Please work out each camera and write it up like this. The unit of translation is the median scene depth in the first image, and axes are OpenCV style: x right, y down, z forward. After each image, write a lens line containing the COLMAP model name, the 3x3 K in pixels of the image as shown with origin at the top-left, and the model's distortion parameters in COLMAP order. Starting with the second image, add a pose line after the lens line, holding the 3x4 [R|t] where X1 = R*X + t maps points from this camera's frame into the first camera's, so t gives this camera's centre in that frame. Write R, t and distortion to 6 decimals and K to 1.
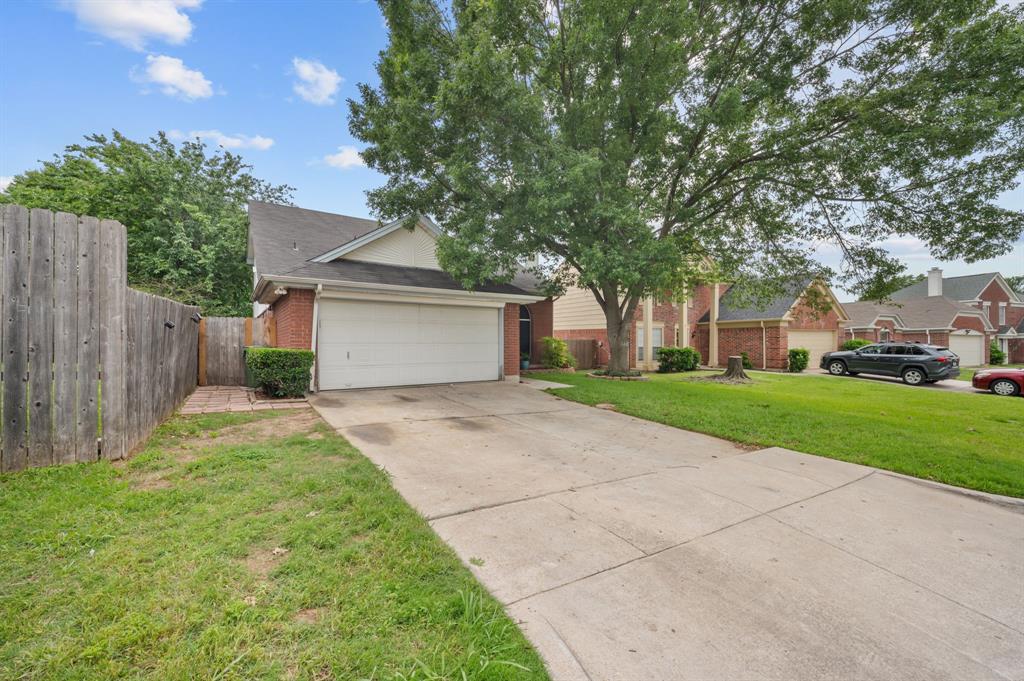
lens RADIAL K [[418.6, 0, 515.6], [0, 418.6, 343.8], [0, 0, 1]] dist [-0.004921, 0.000150]
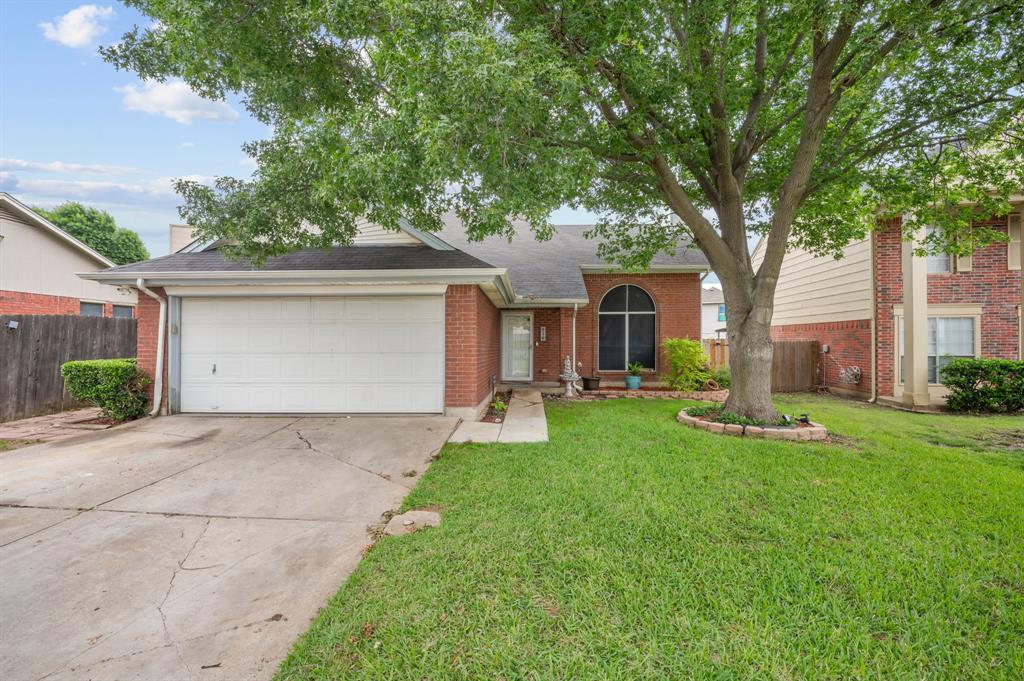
lens RADIAL K [[418.6, 0, 513.4], [0, 418.6, 345.2], [0, 0, 1]] dist [-0.004921, 0.000150]
pose [[0.801513, 0.000013, -0.597977, 0.231827], [0.002238, 0.999993, 0.003021, -0.007986], [0.597973, -0.003760, 0.801507, 0.329436]]
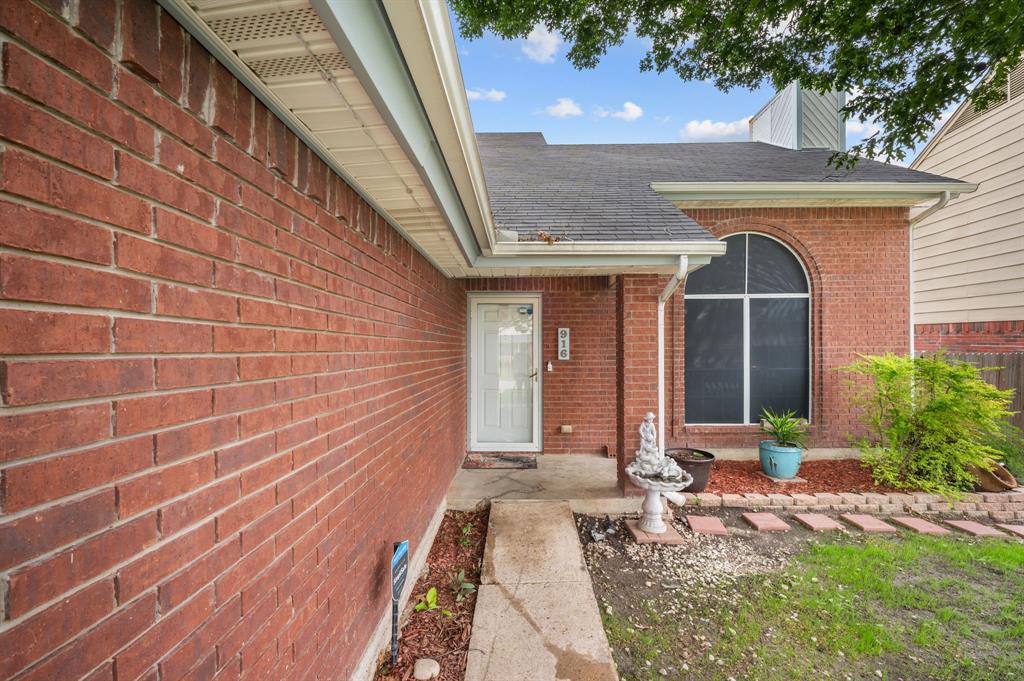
lens RADIAL K [[418.6, 0, 515.3], [0, 418.6, 339.4], [0, 0, 1]] dist [-0.004921, 0.000150]
pose [[0.817417, -0.008602, -0.575982, 0.032753], [0.007720, 0.999962, -0.003978, -0.024312], [0.575994, -0.001195, 0.817453, 0.605141]]
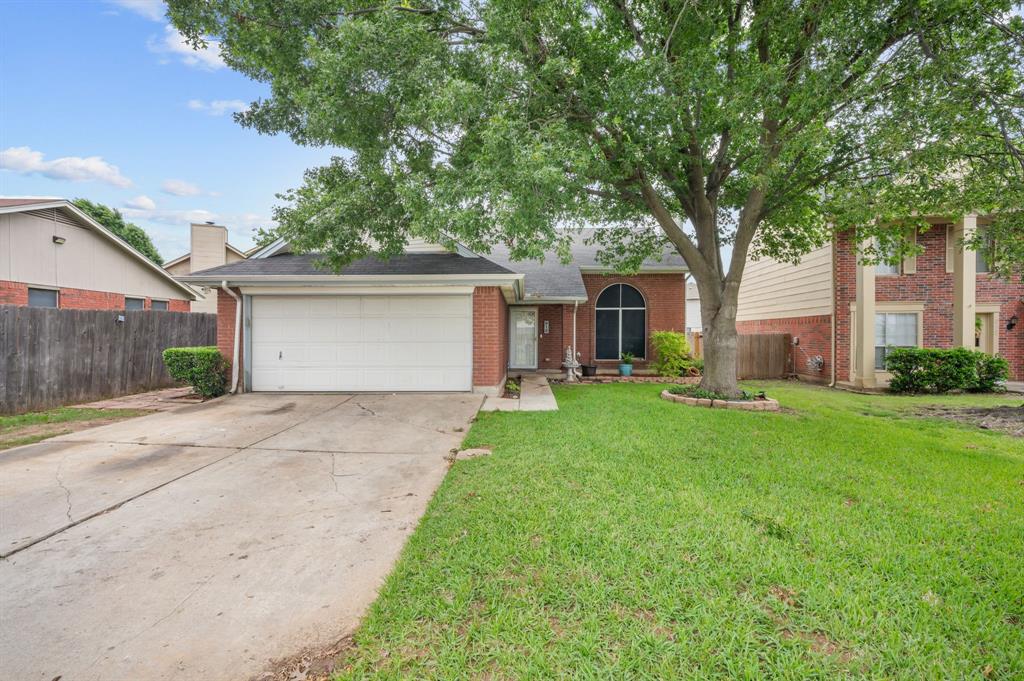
lens RADIAL K [[418.6, 0, 513.6], [0, 418.6, 346.3], [0, 0, 1]] dist [-0.004921, 0.000150]
pose [[0.810371, 0.010034, -0.585832, 0.261953], [0.001550, 0.999813, 0.019268, -0.004448], [0.585915, -0.016522, 0.810204, 0.254145]]
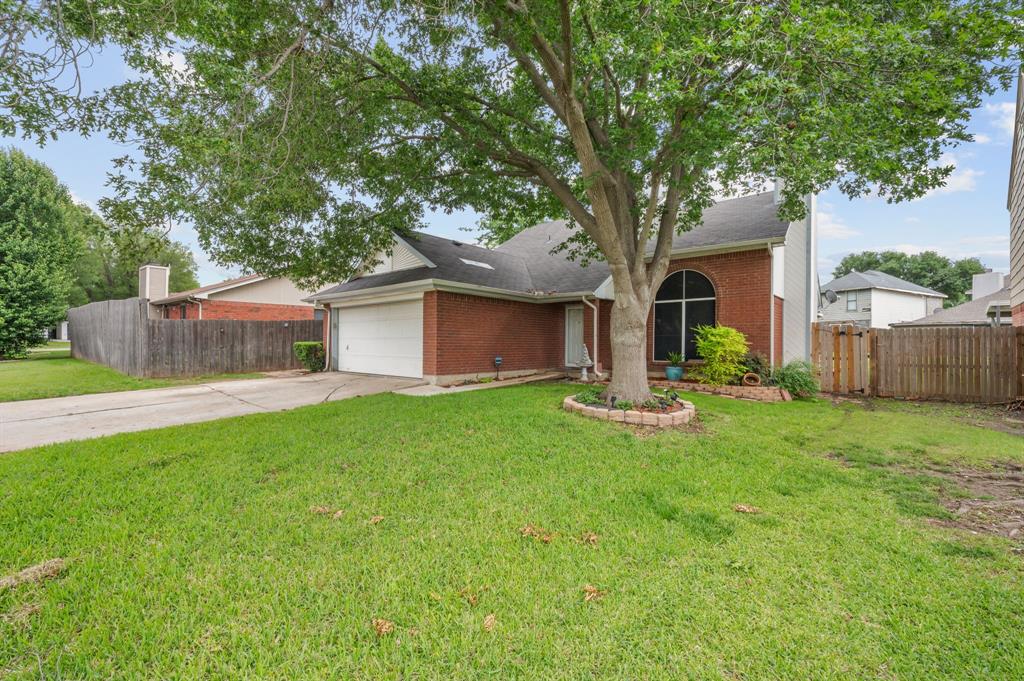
lens RADIAL K [[418.6, 0, 508.6], [0, 418.6, 338.7], [0, 0, 1]] dist [-0.004921, 0.000150]
pose [[0.247947, -0.003984, -0.968766, 0.498671], [0.000544, 0.999992, -0.003973, 0.002167], [0.968774, 0.000458, 0.247947, 0.542313]]
